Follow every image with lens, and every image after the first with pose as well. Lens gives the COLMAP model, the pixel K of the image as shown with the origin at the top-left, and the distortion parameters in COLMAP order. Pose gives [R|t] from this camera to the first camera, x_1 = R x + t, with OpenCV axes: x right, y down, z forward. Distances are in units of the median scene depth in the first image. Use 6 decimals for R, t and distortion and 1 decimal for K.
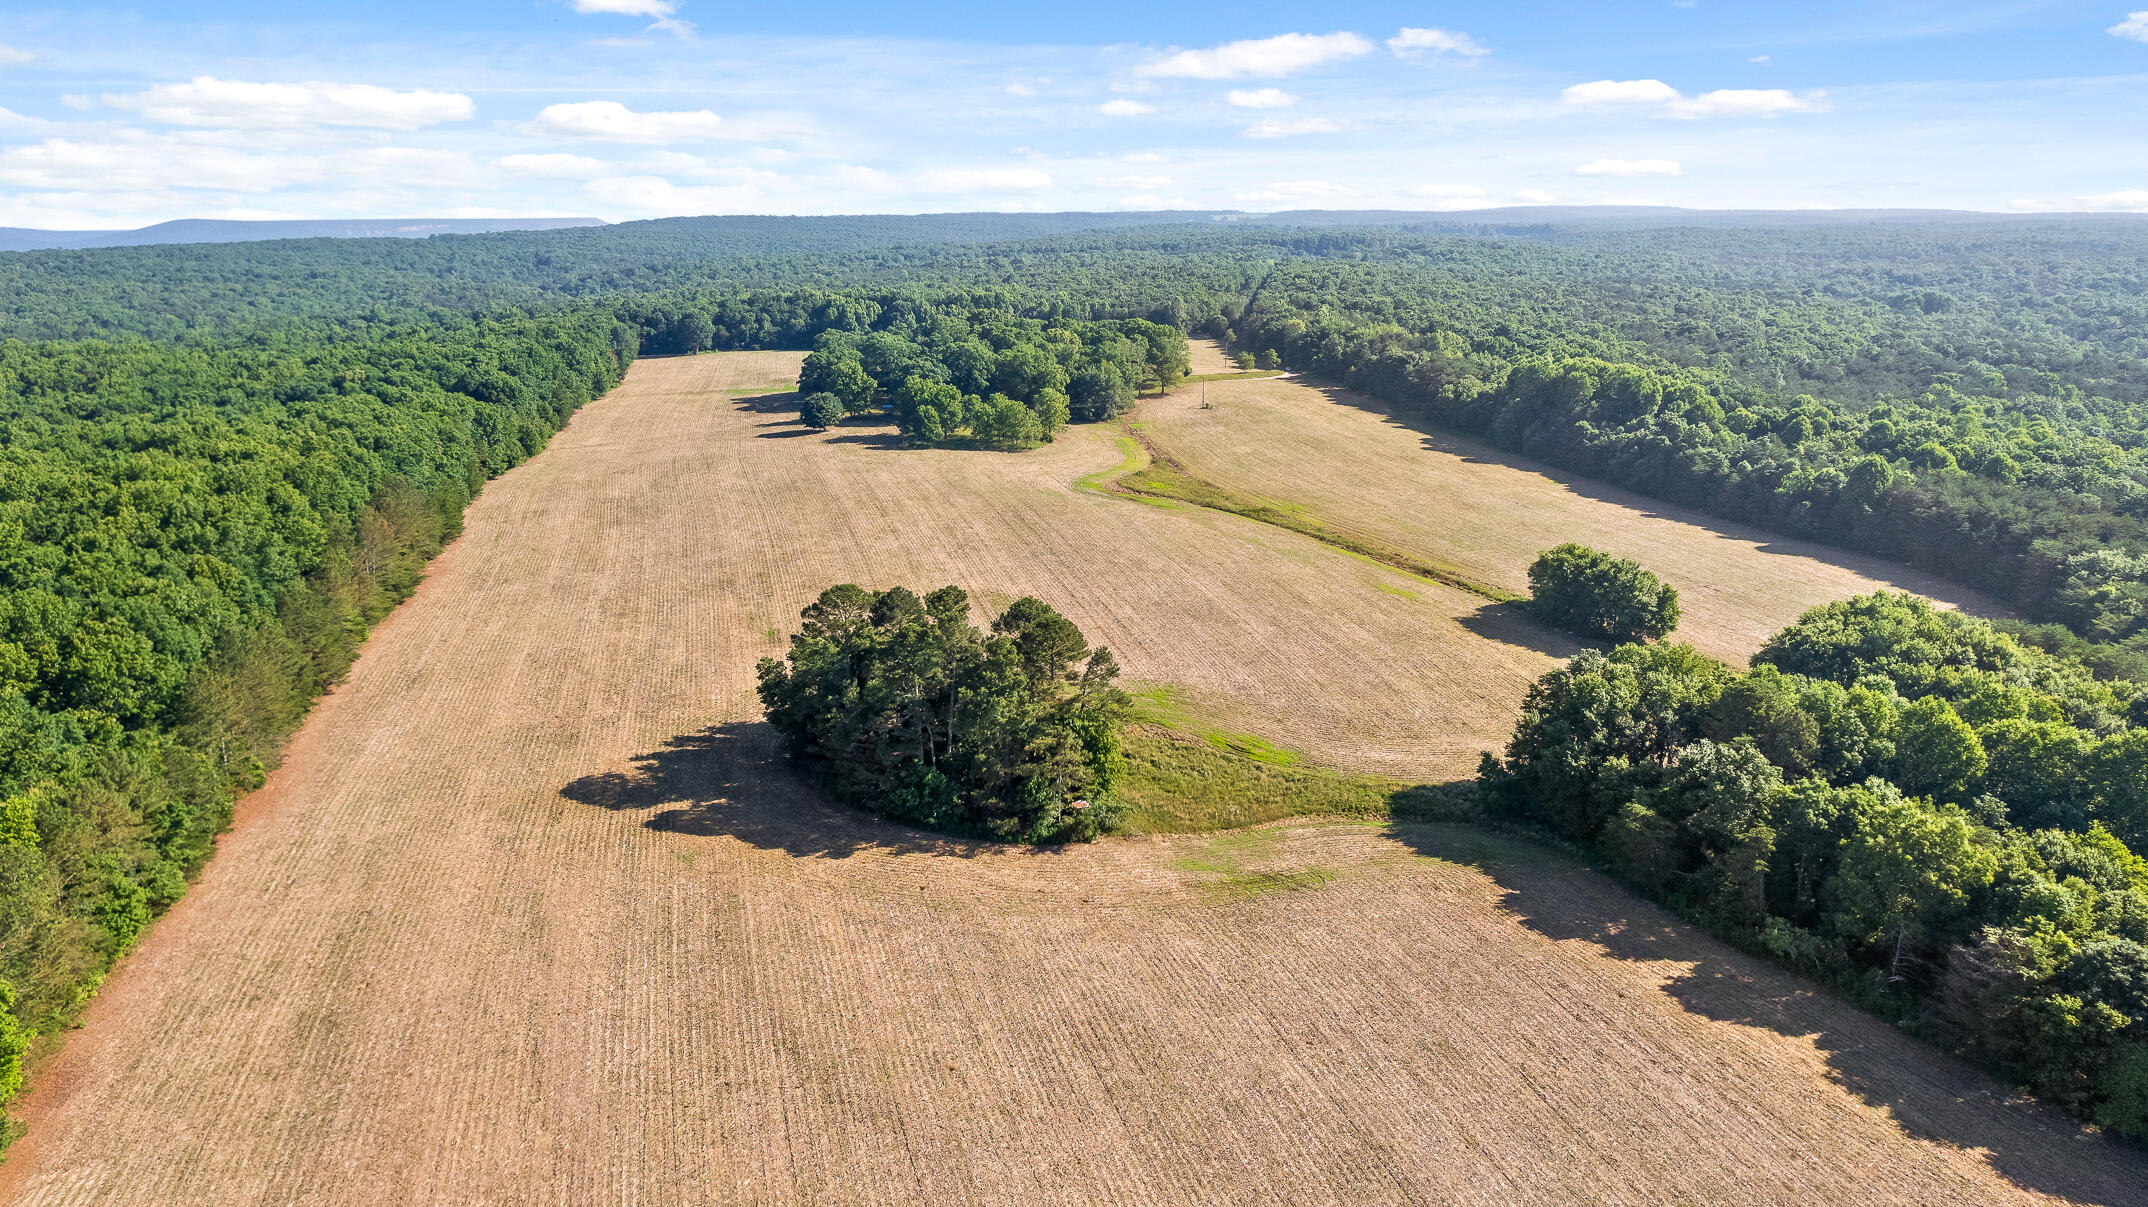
lens RADIAL K [[1419.9, 0, 1077.2], [0, 1419.9, 590.2], [0, 0, 1]] dist [-0.031803, -0.001078]
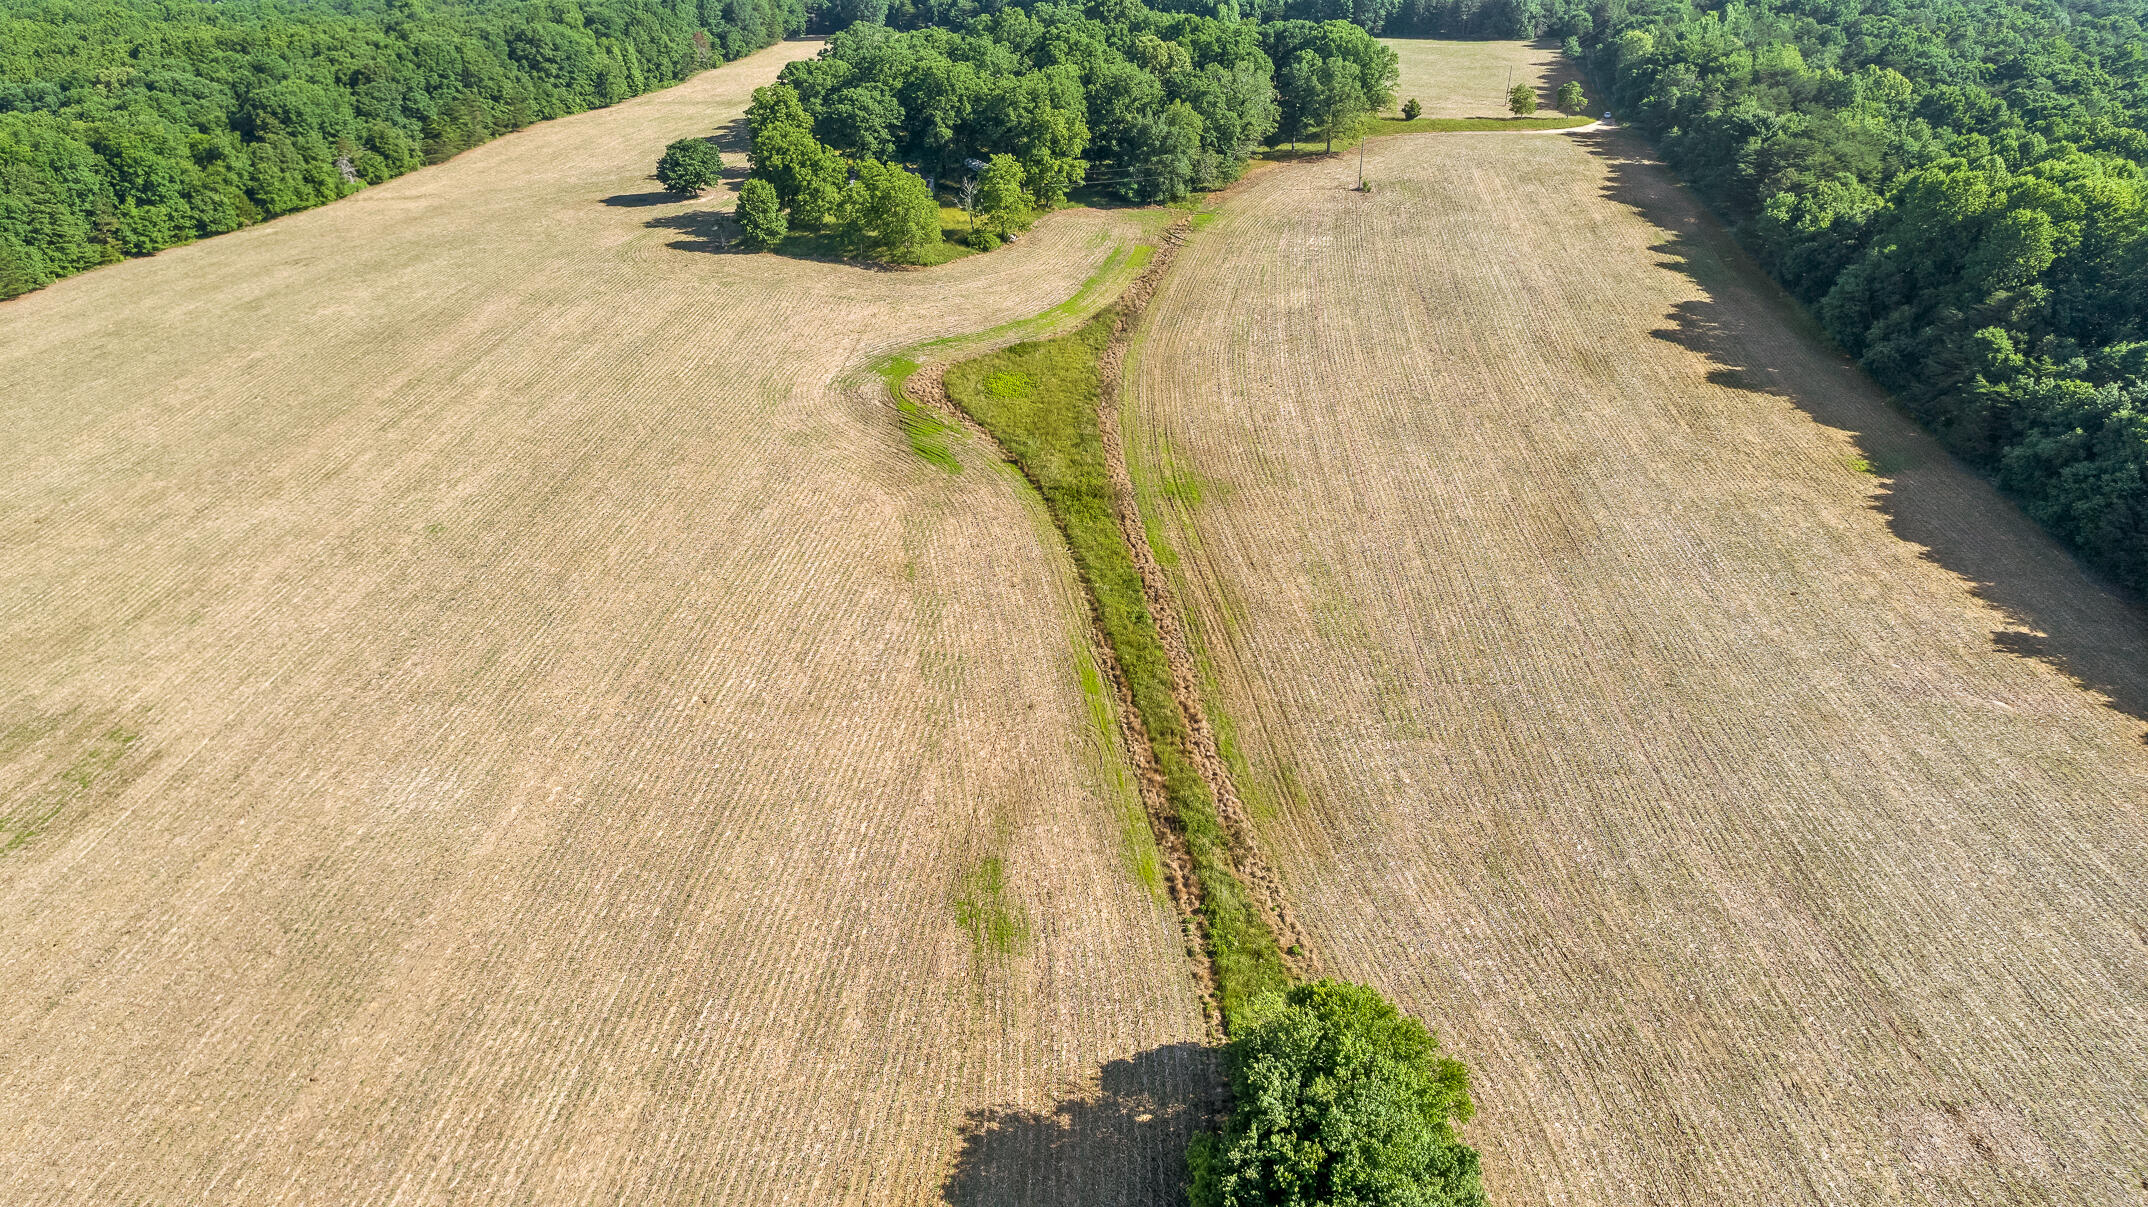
lens RADIAL K [[1370.3, 0, 1067.5], [0, 1370.3, 630.8], [0, 0, 1]] dist [-0.072827, 0.062308]
pose [[0.927109, 0.185130, -0.325876, 0.506899], [-0.094106, 0.956619, 0.275725, -0.249501], [0.362784, -0.224960, 0.904312, 1.015051]]
